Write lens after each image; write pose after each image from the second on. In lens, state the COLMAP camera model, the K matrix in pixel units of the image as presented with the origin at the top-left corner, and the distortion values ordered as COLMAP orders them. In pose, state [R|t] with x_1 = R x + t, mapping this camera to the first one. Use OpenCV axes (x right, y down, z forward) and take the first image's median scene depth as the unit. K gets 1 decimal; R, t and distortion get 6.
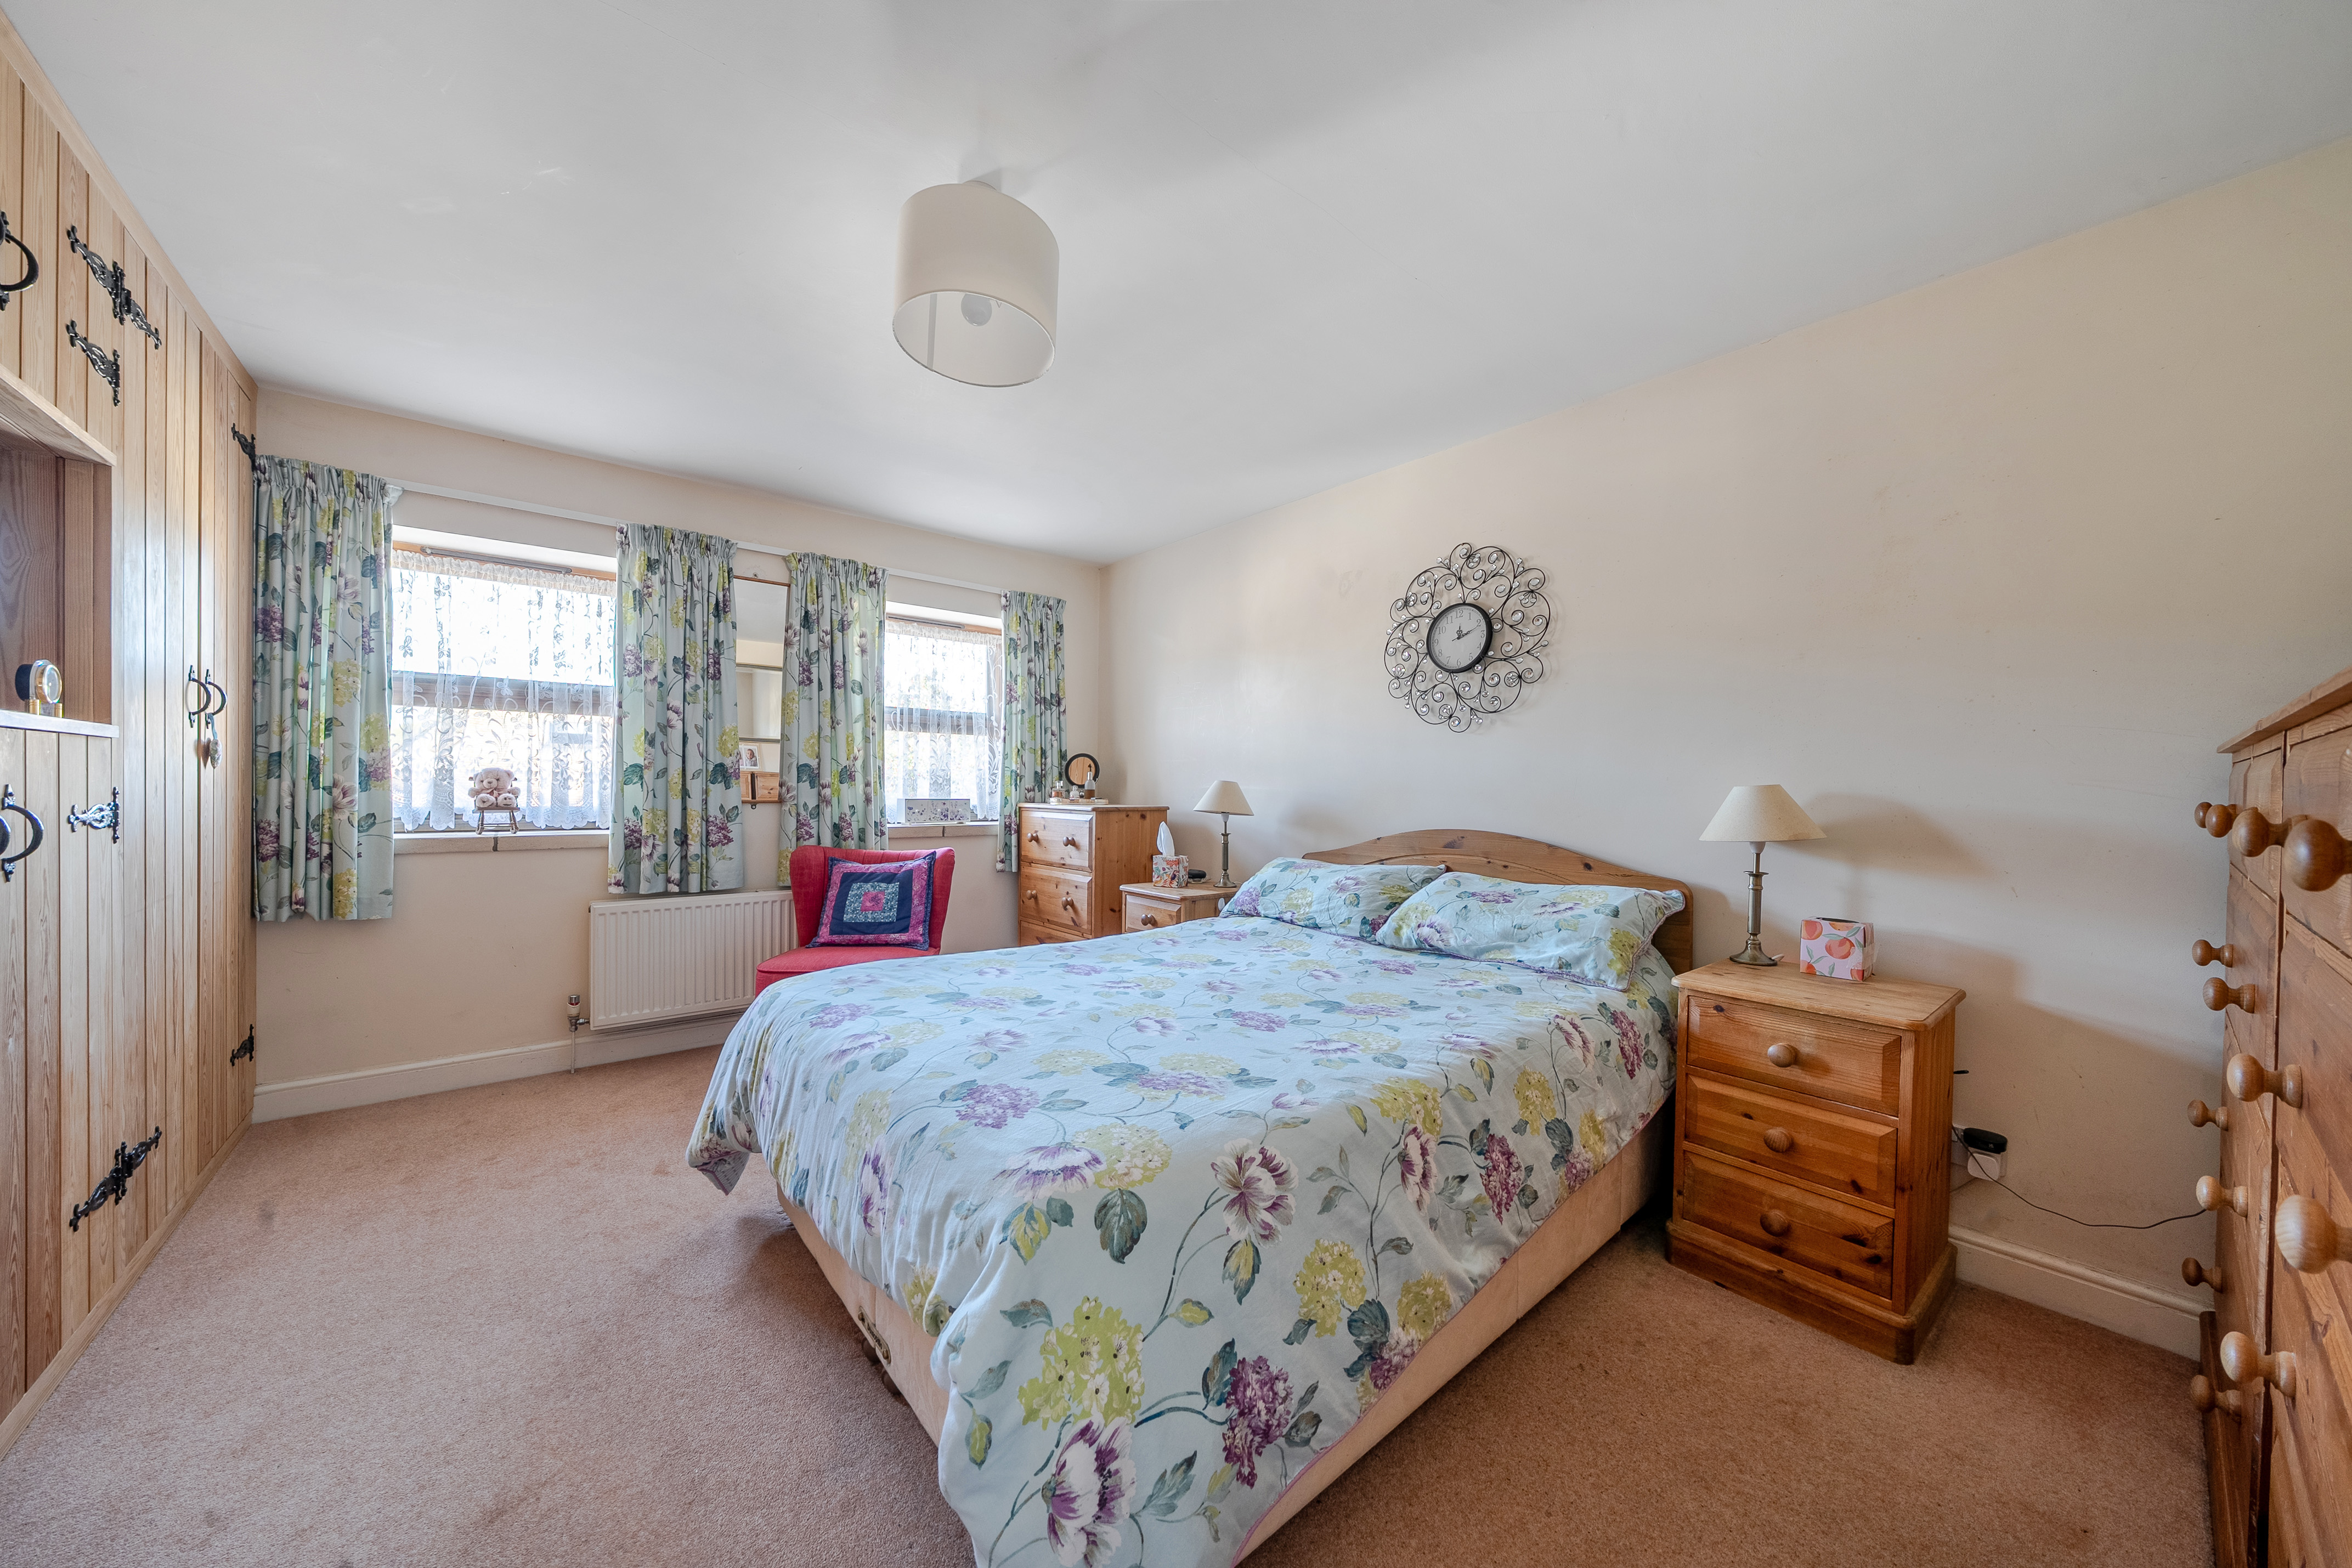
lens RADIAL K [[811.4, 0, 1146.1], [0, 811.4, 792.5], [0, 0, 1]] dist [-0.010374, 0.000408]
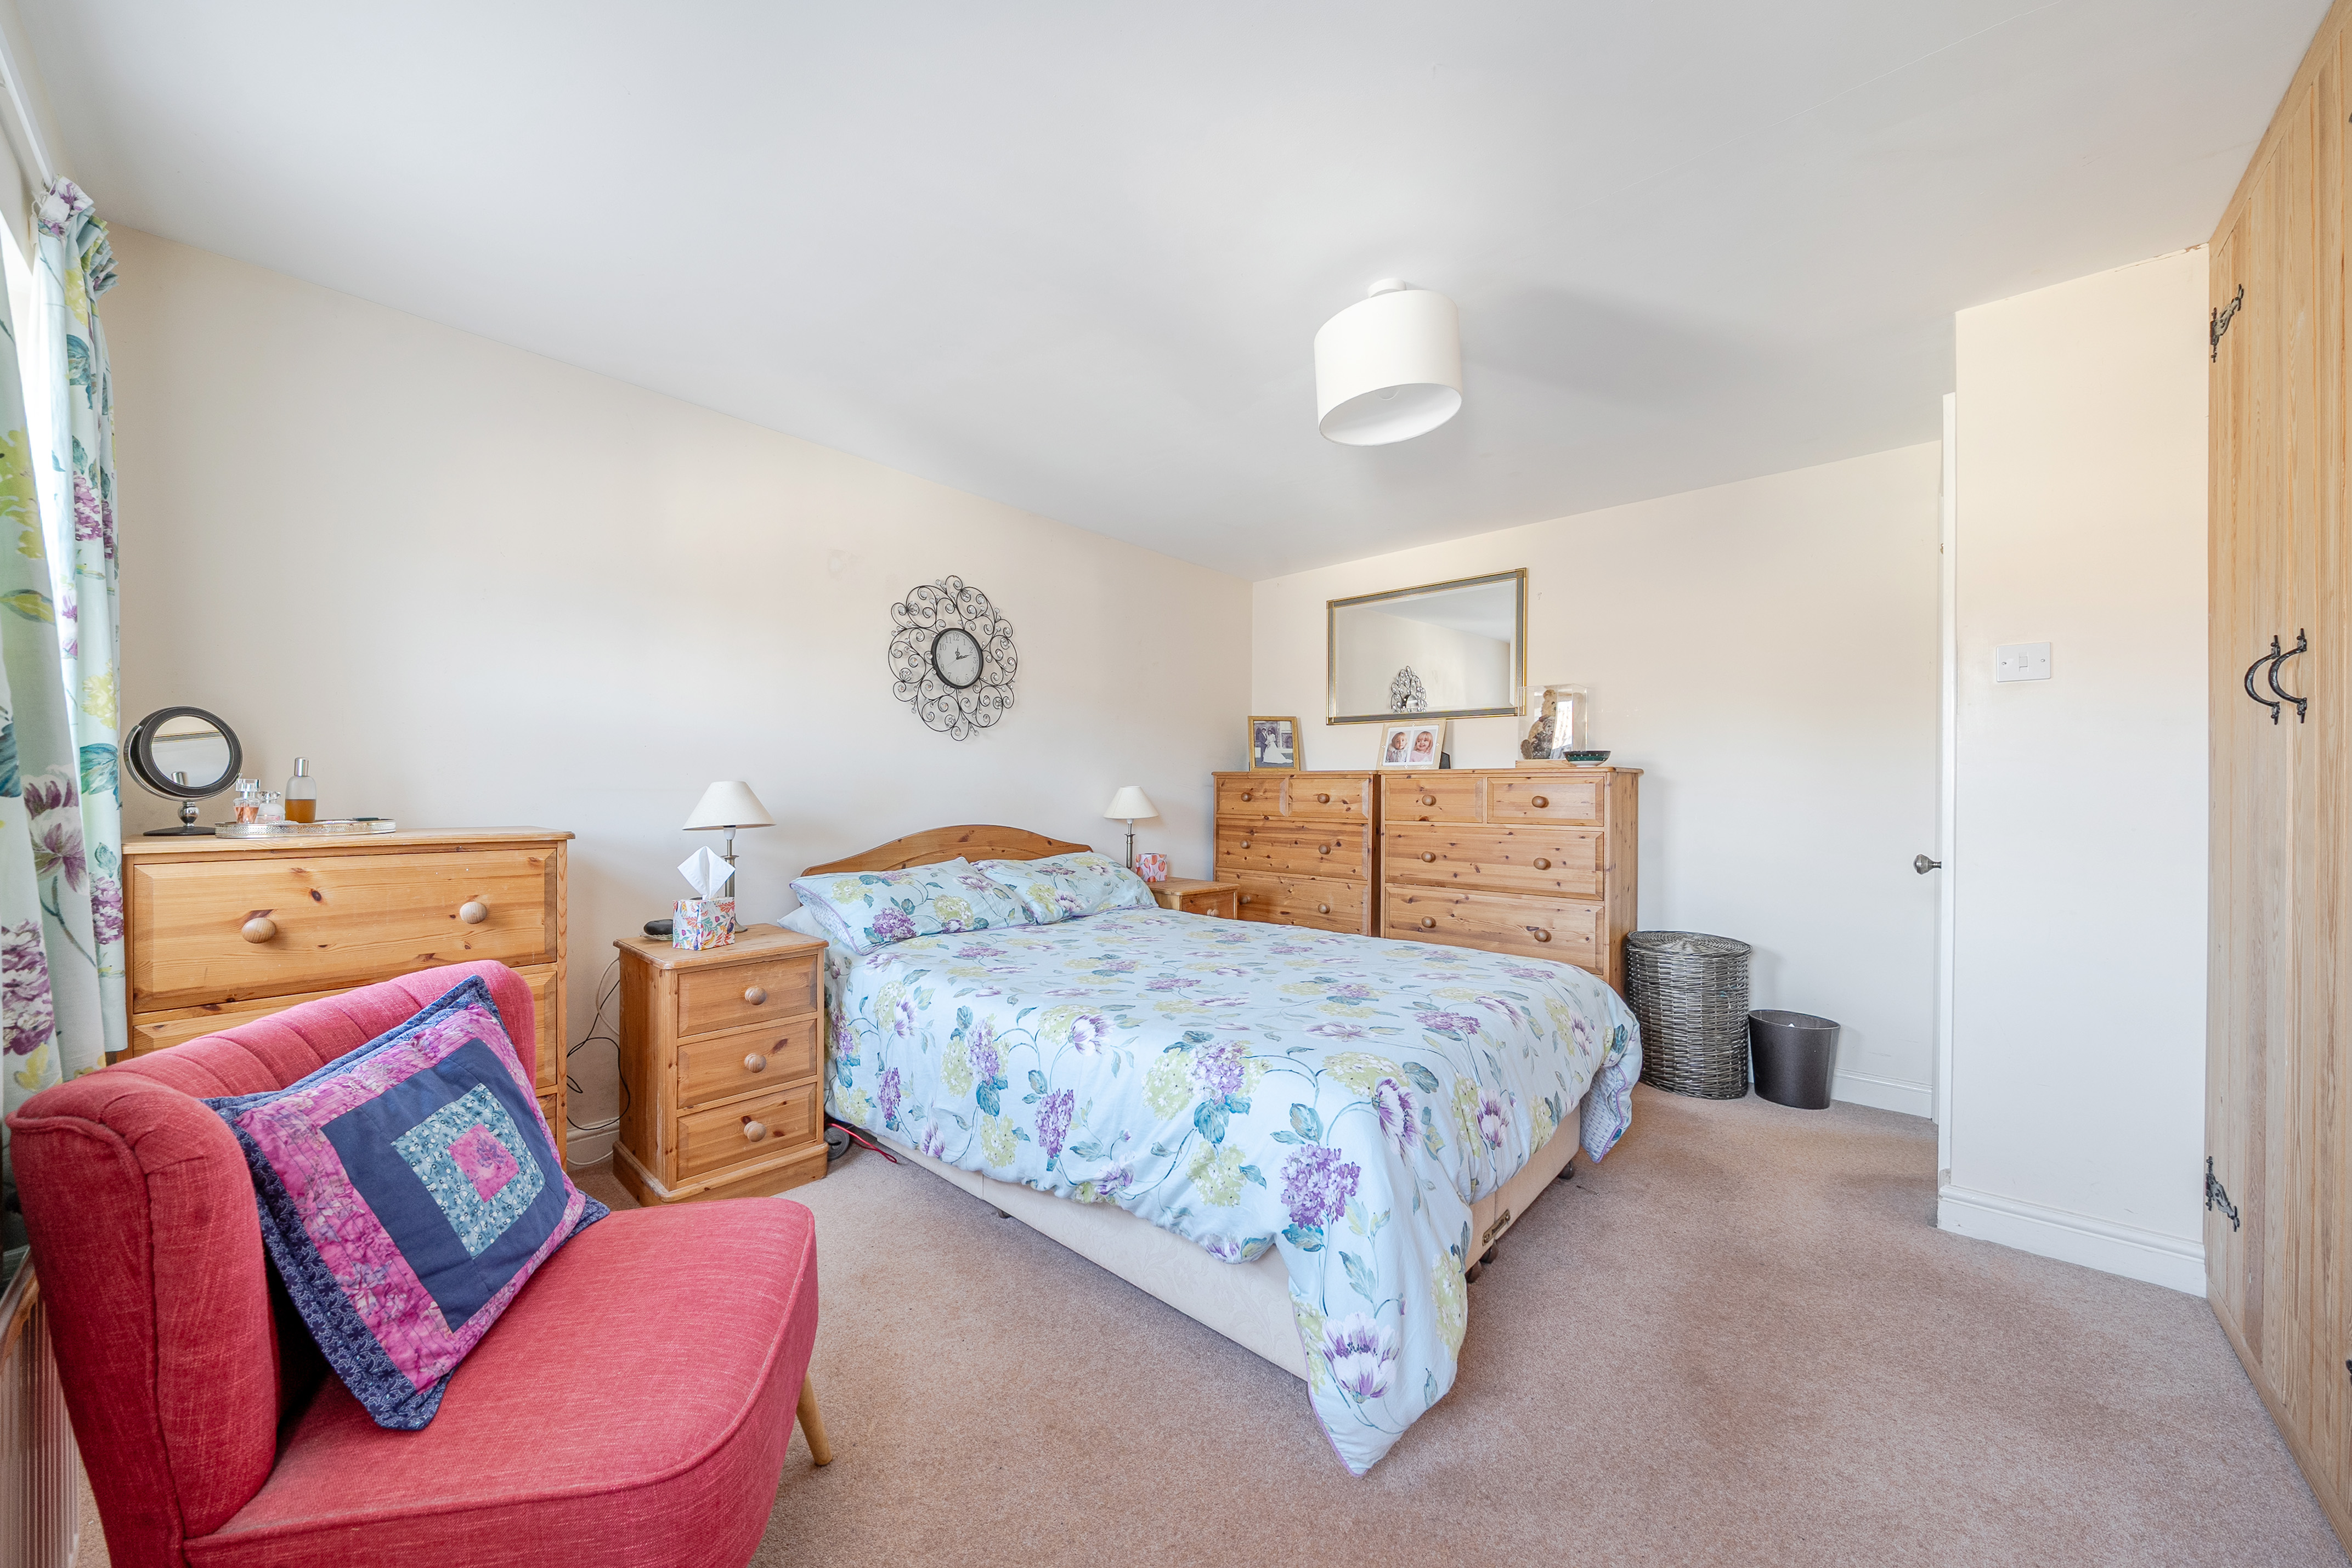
lens RADIAL K [[811.4, 0, 1146.1], [0, 811.4, 792.5], [0, 0, 1]] dist [-0.010374, 0.000408]
pose [[-0.141046, -0.017570, 0.989847, -0.934126], [-0.001062, 0.999845, 0.017596, -0.025140], [-0.990002, 0.001431, -0.141043, 1.061525]]
